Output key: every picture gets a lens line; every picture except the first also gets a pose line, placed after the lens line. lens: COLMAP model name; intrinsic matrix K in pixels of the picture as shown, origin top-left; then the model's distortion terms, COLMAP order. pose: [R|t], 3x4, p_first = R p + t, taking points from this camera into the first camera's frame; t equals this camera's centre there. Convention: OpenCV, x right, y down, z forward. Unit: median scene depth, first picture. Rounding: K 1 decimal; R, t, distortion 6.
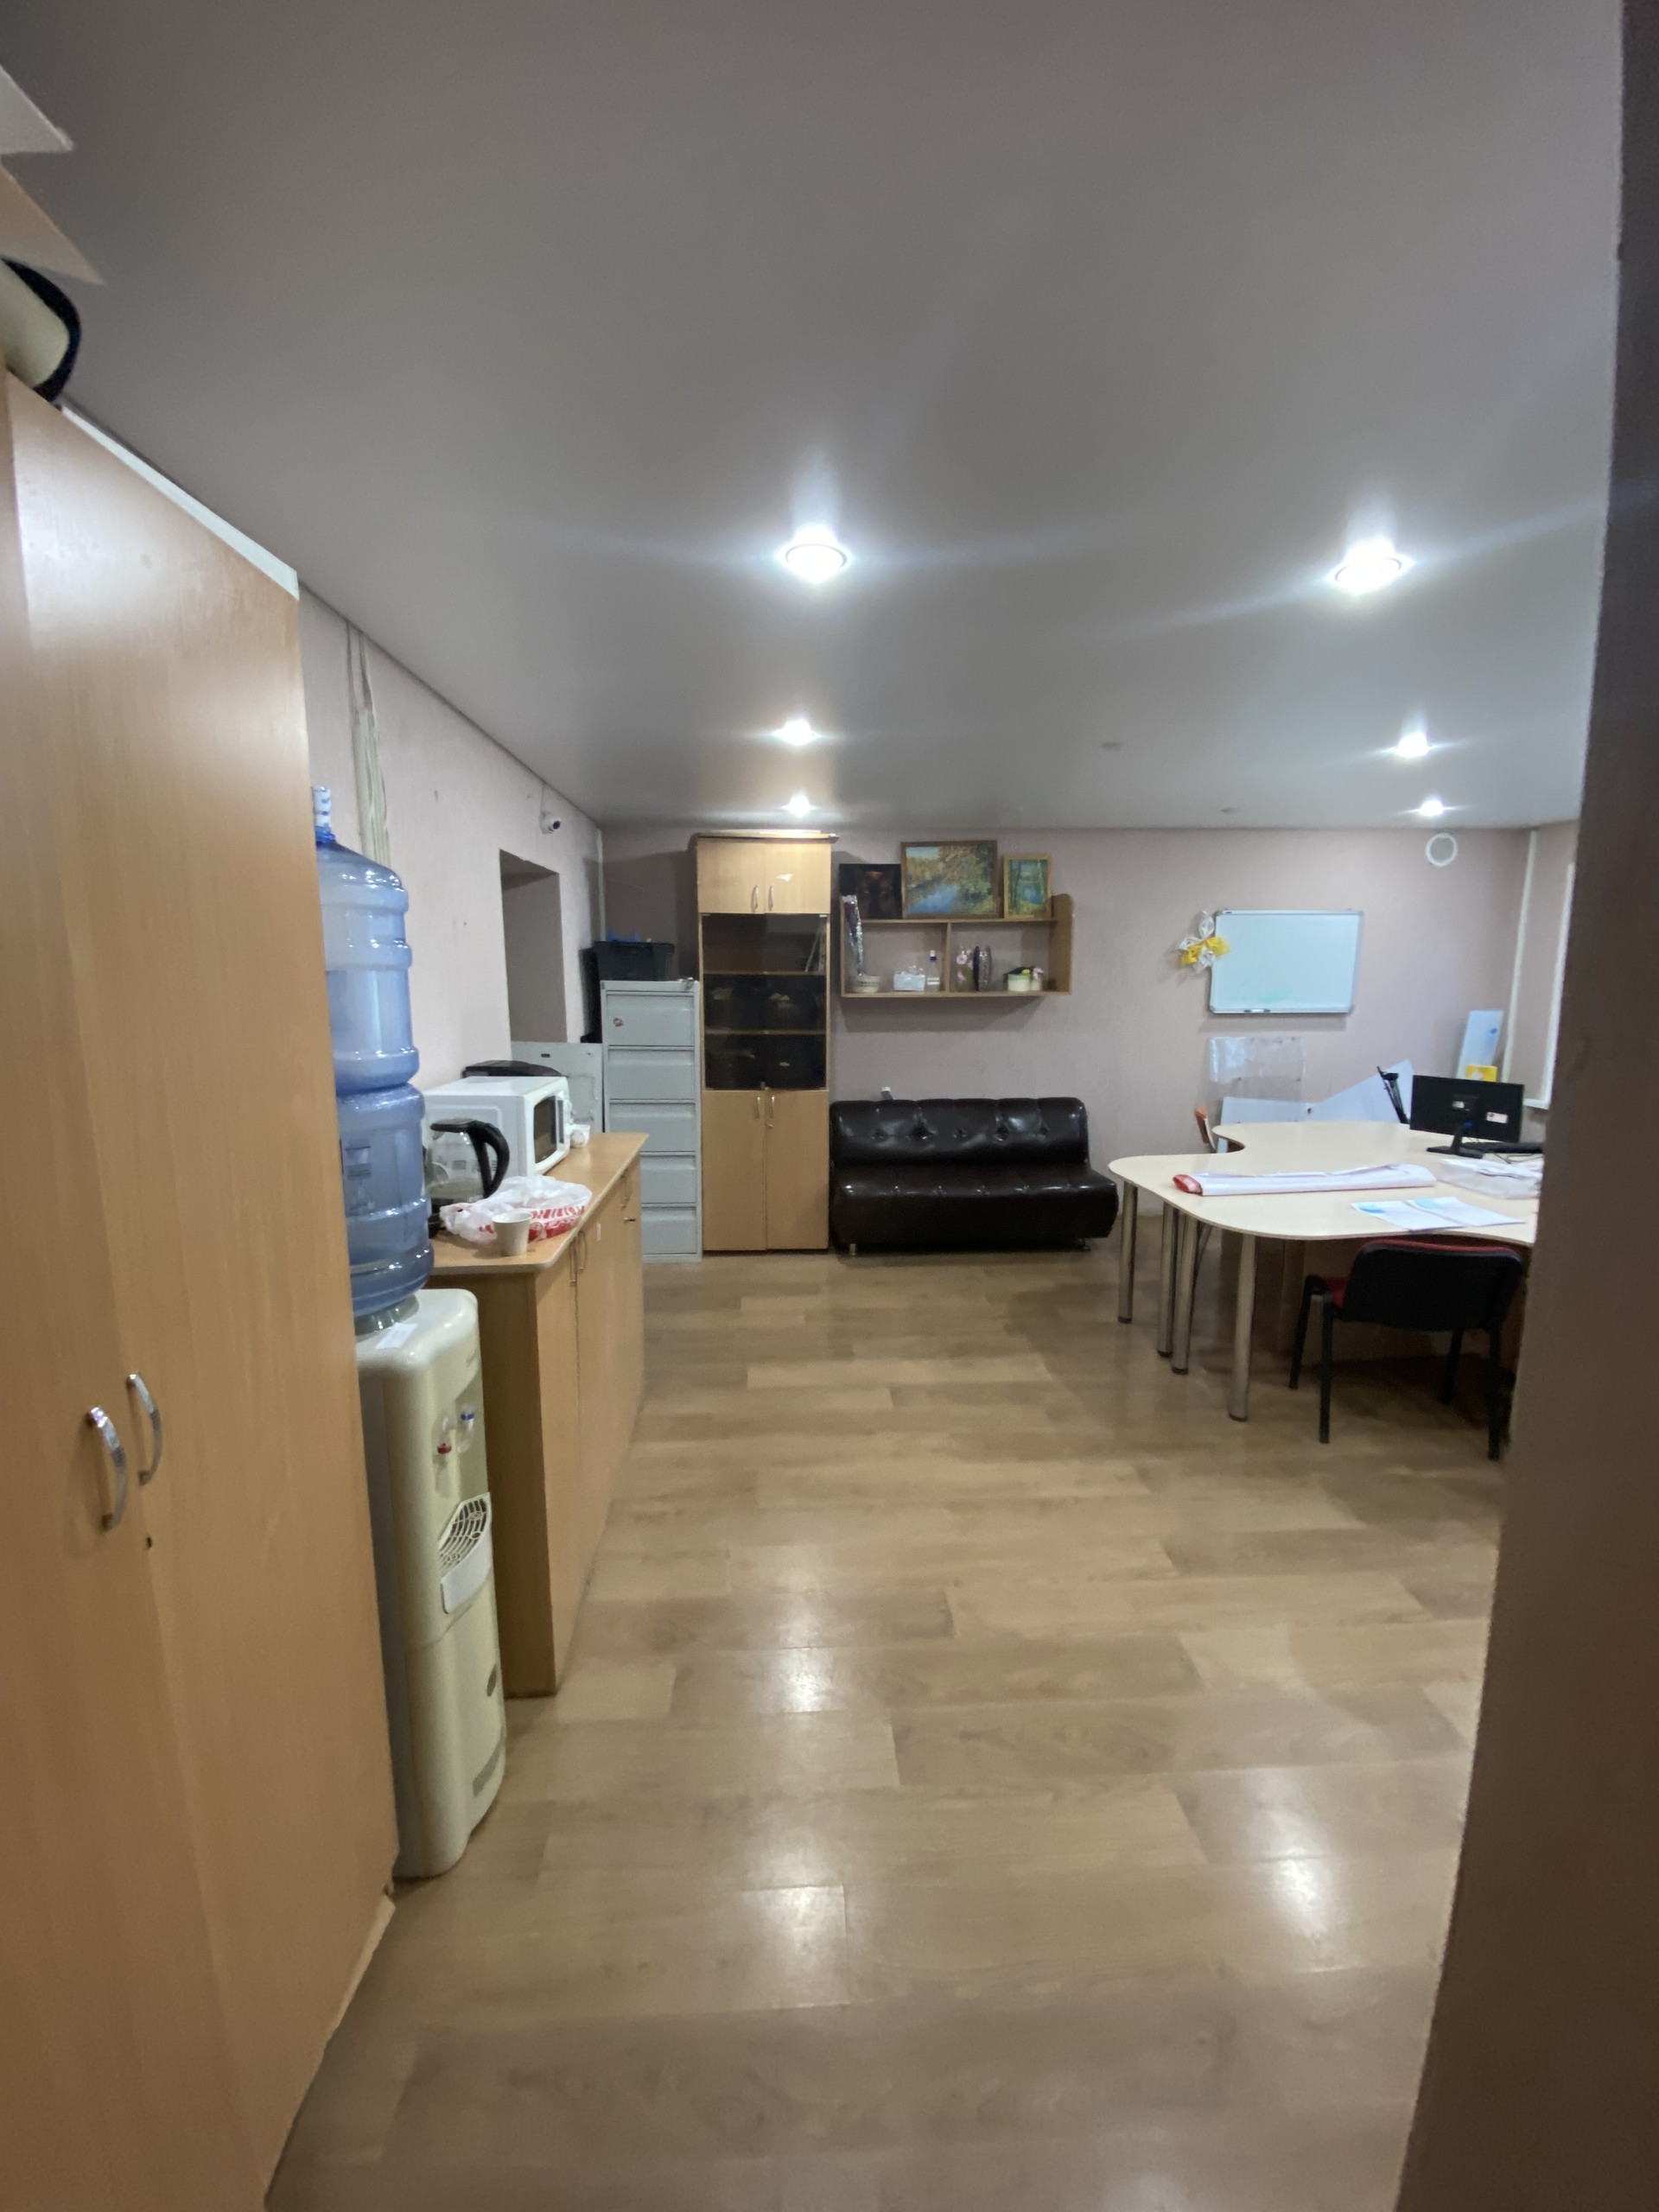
lens RADIAL K [[893.5, 0, 826.2], [0, 893.5, 1098.6], [0, 0, 1]] dist [0.001154, -0.012911]
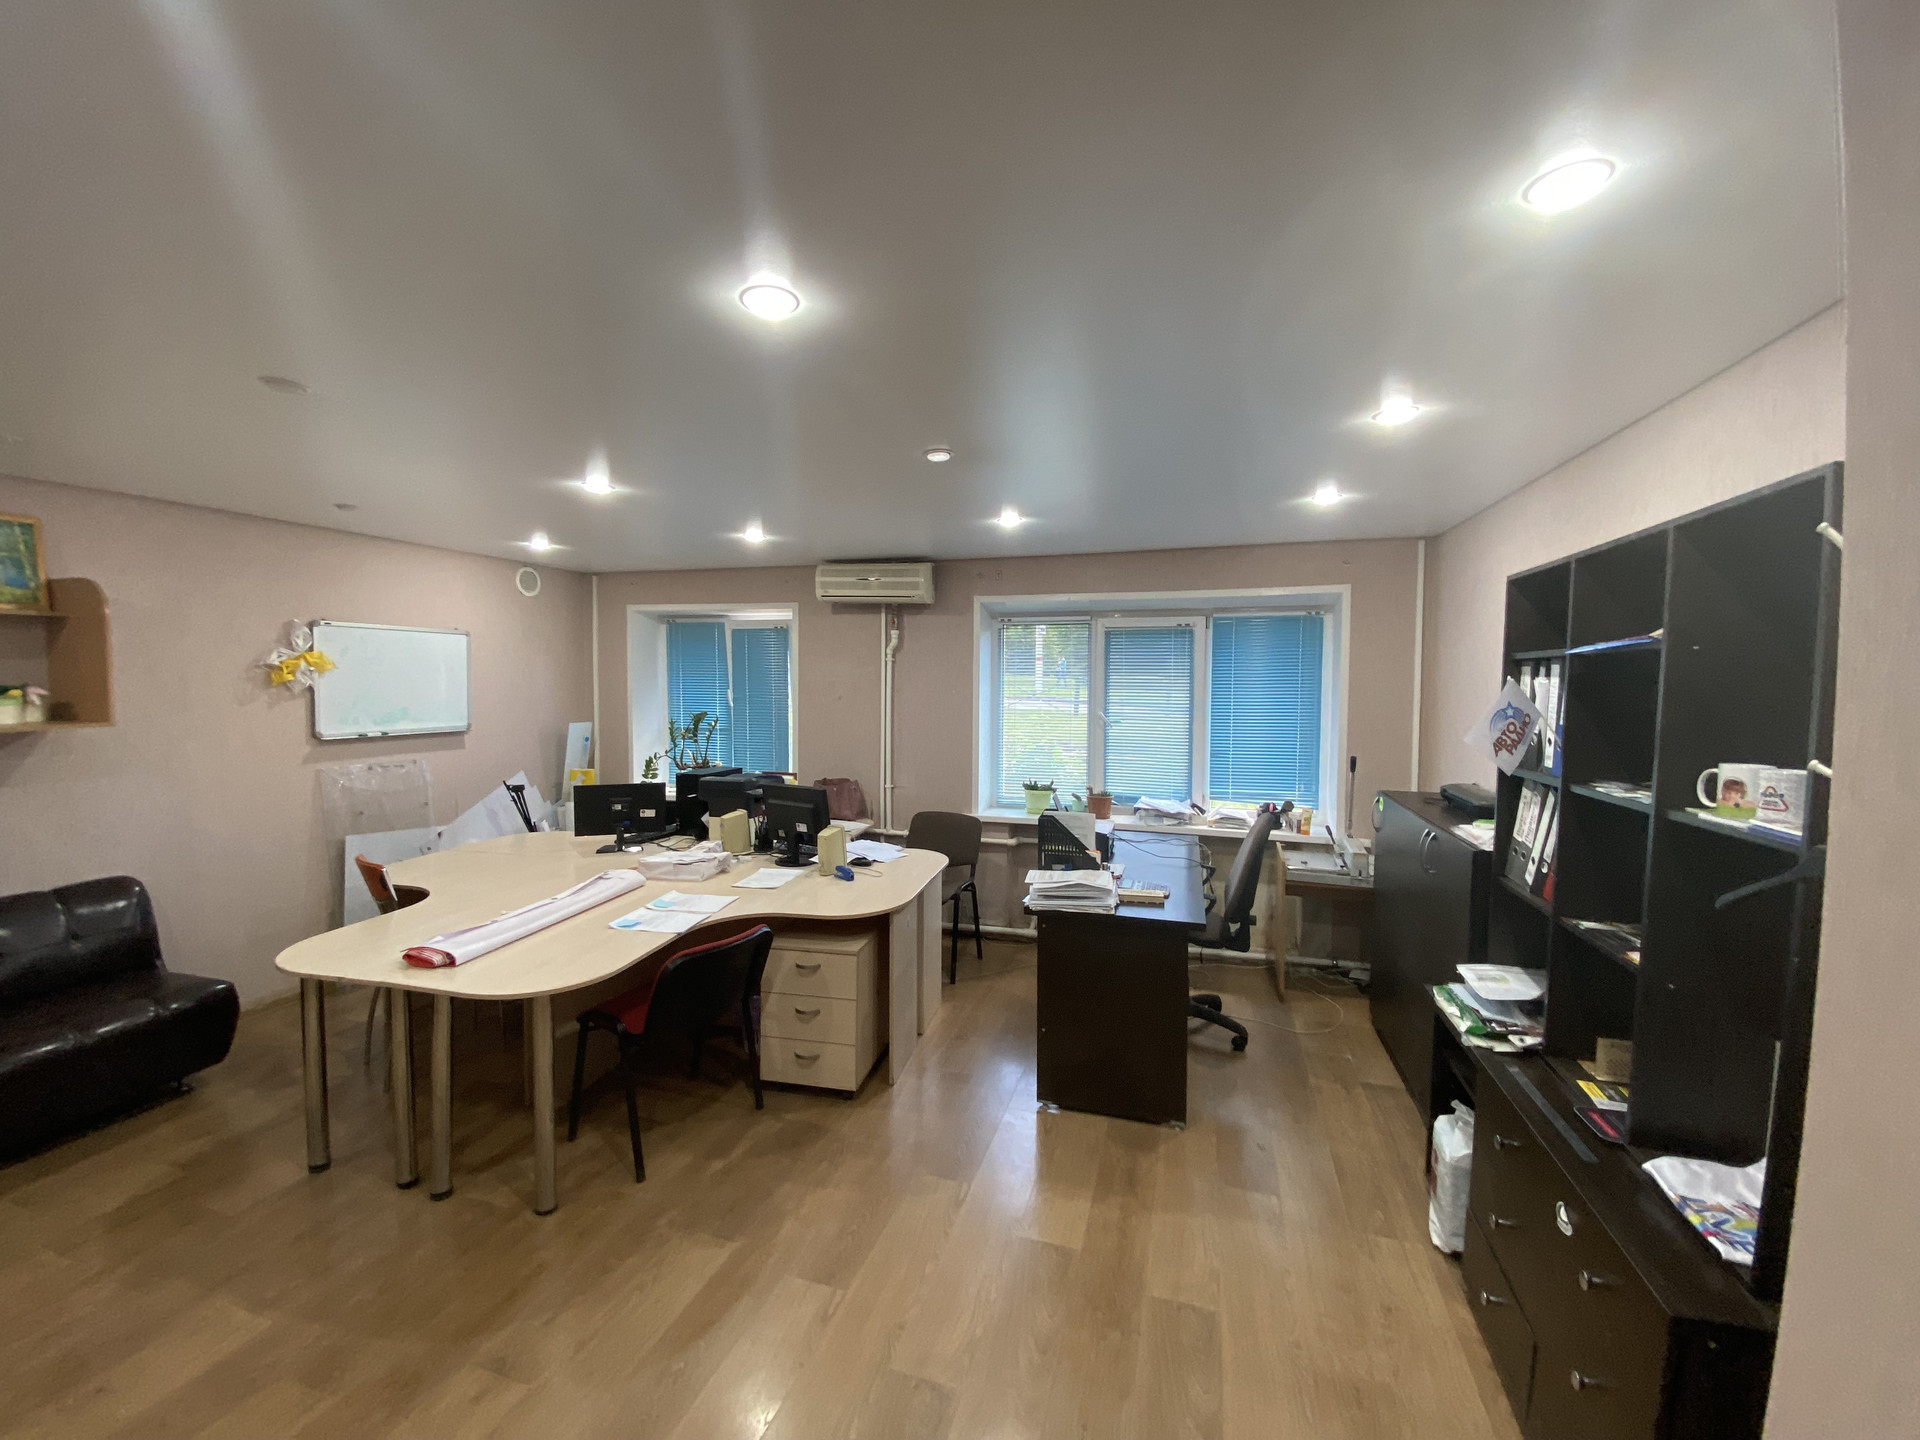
lens RADIAL K [[775.5, 0, 959.6], [0, 775.5, 712.4], [0, 0, 1]] dist [0.001154, -0.012911]
pose [[0.331777, -0.031525, 0.942831, -0.054535], [0.134788, 0.990771, -0.014303, -0.031511], [-0.933679, 0.131828, 0.332964, 0.202841]]
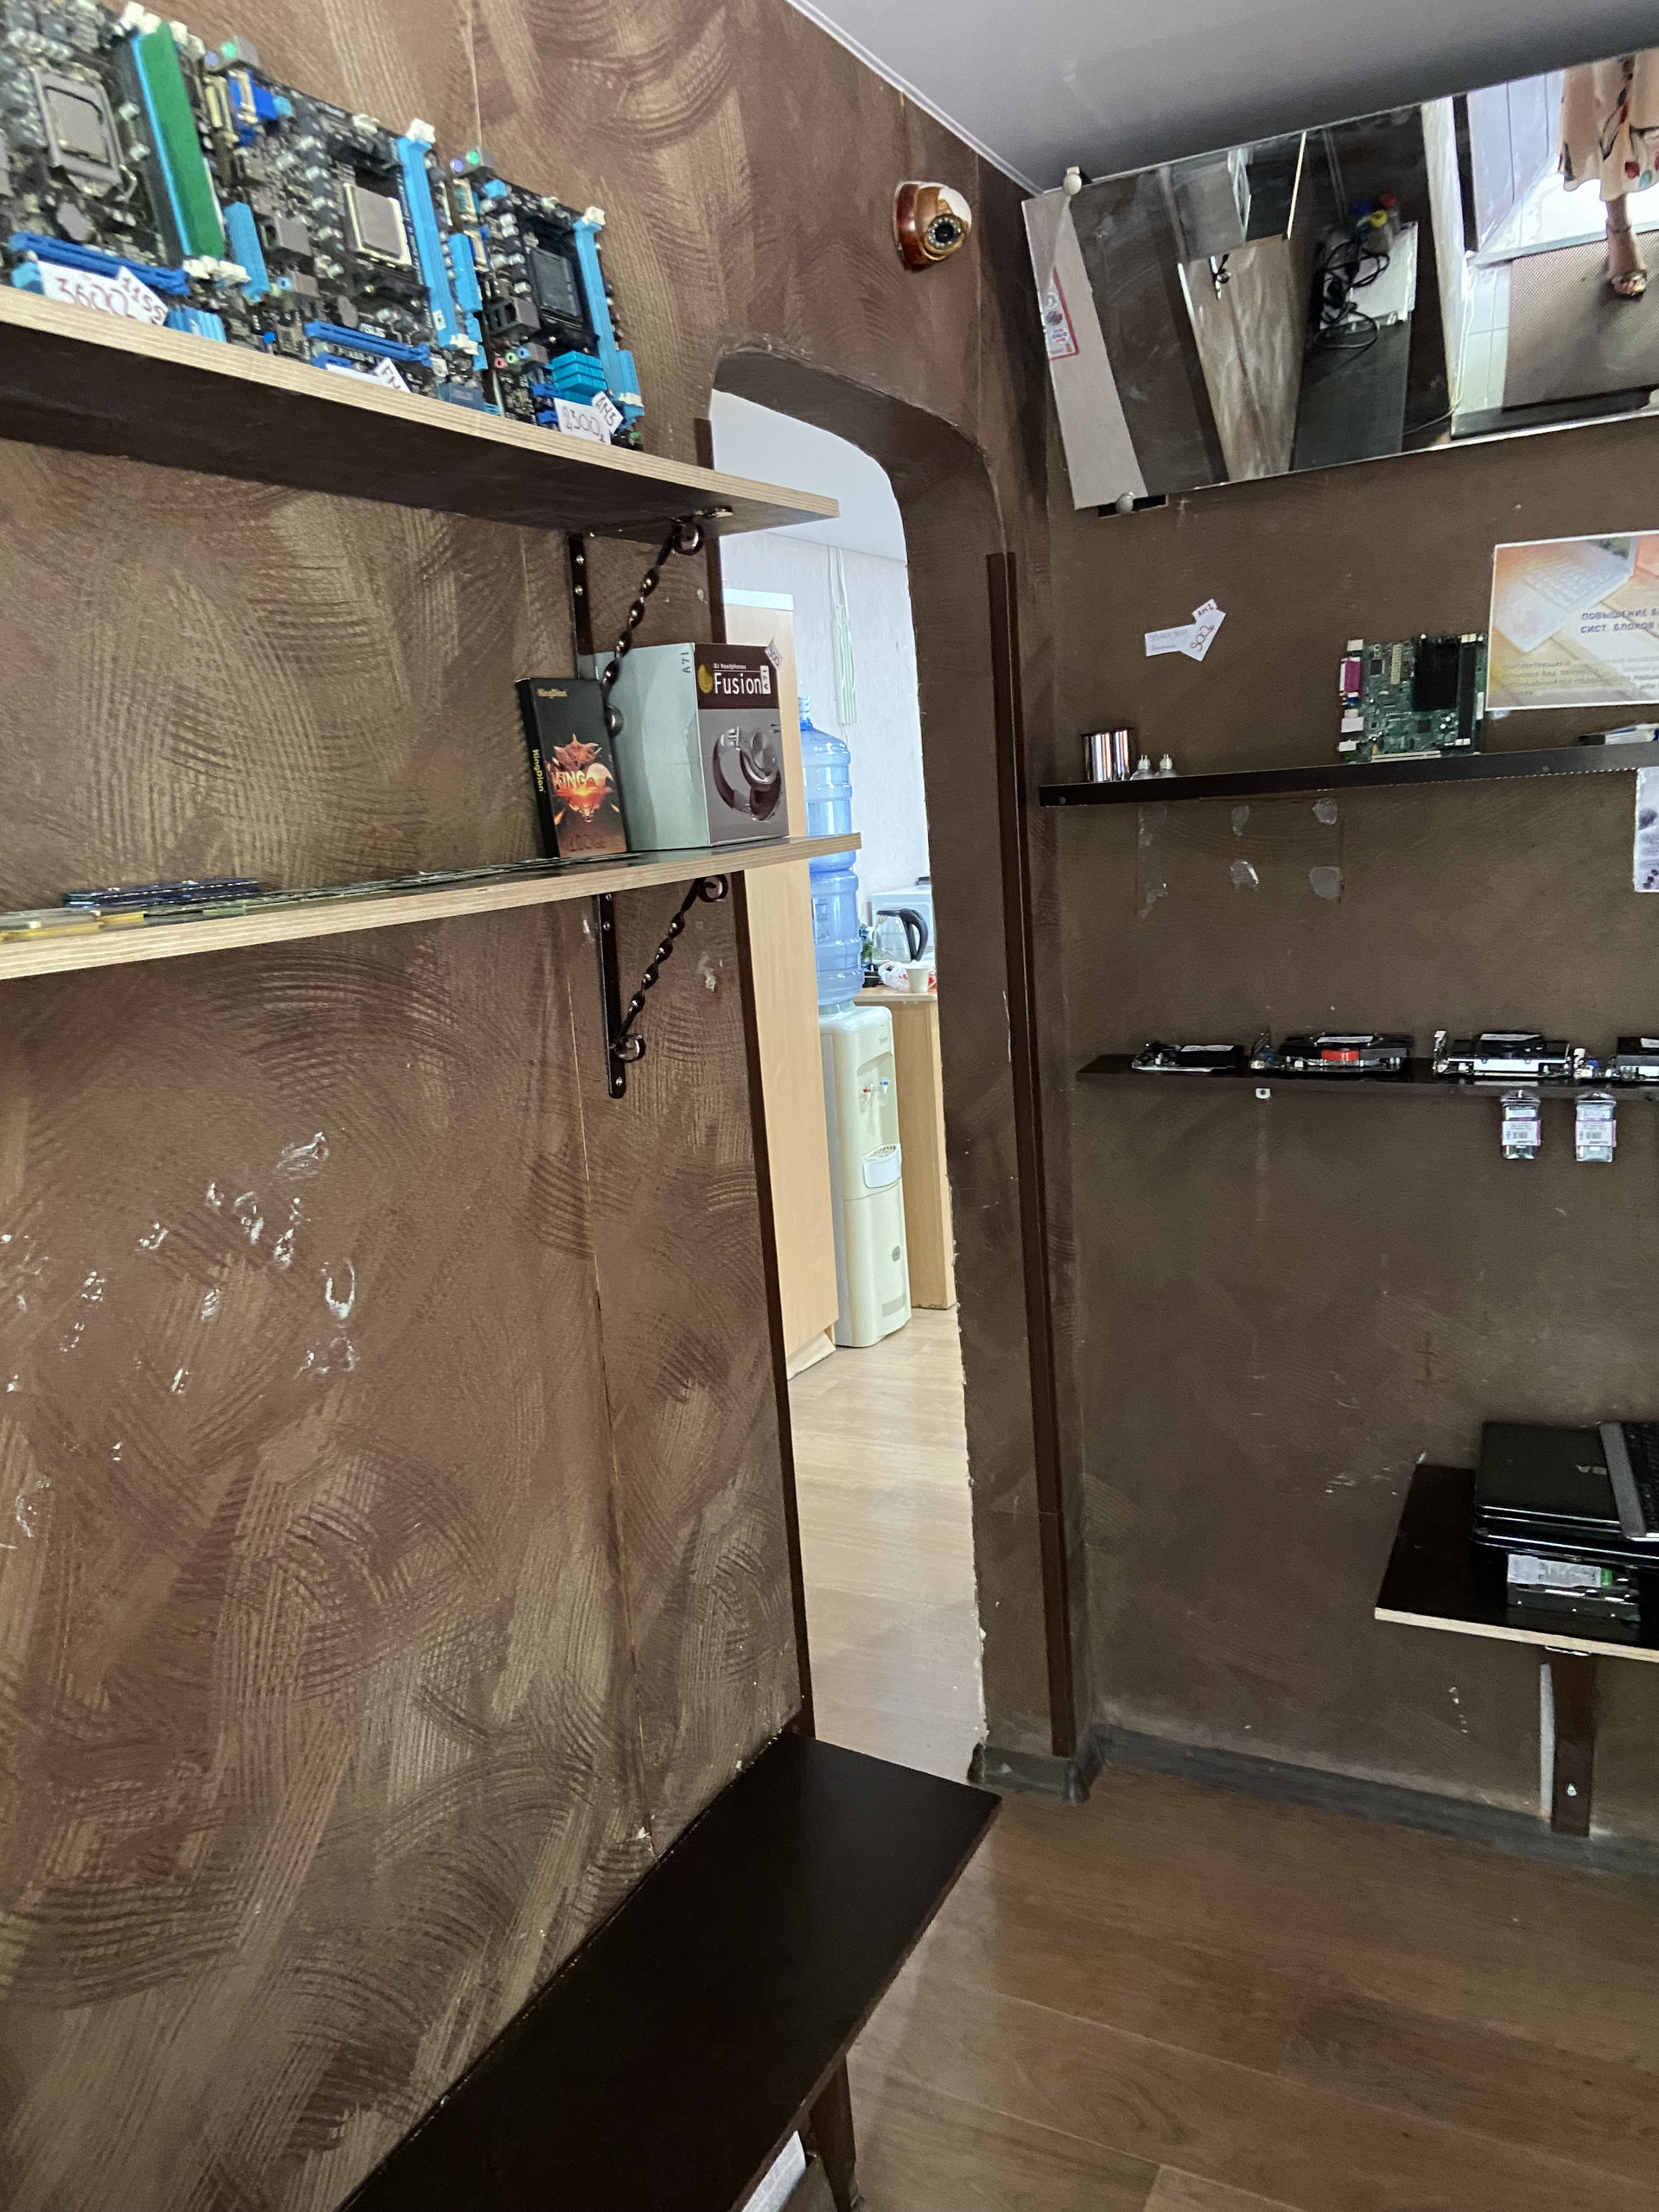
lens RADIAL K [[1624.8, 0, 832.5], [0, 1624.8, 1140.6], [0, 0, 1]] dist [0.113730, -0.139080]
pose [[0.864542, 0.044874, -0.500553, 0.723602], [-0.004675, 0.996681, 0.081277, 0.164789], [0.502539, -0.067928, 0.861882, -1.154025]]
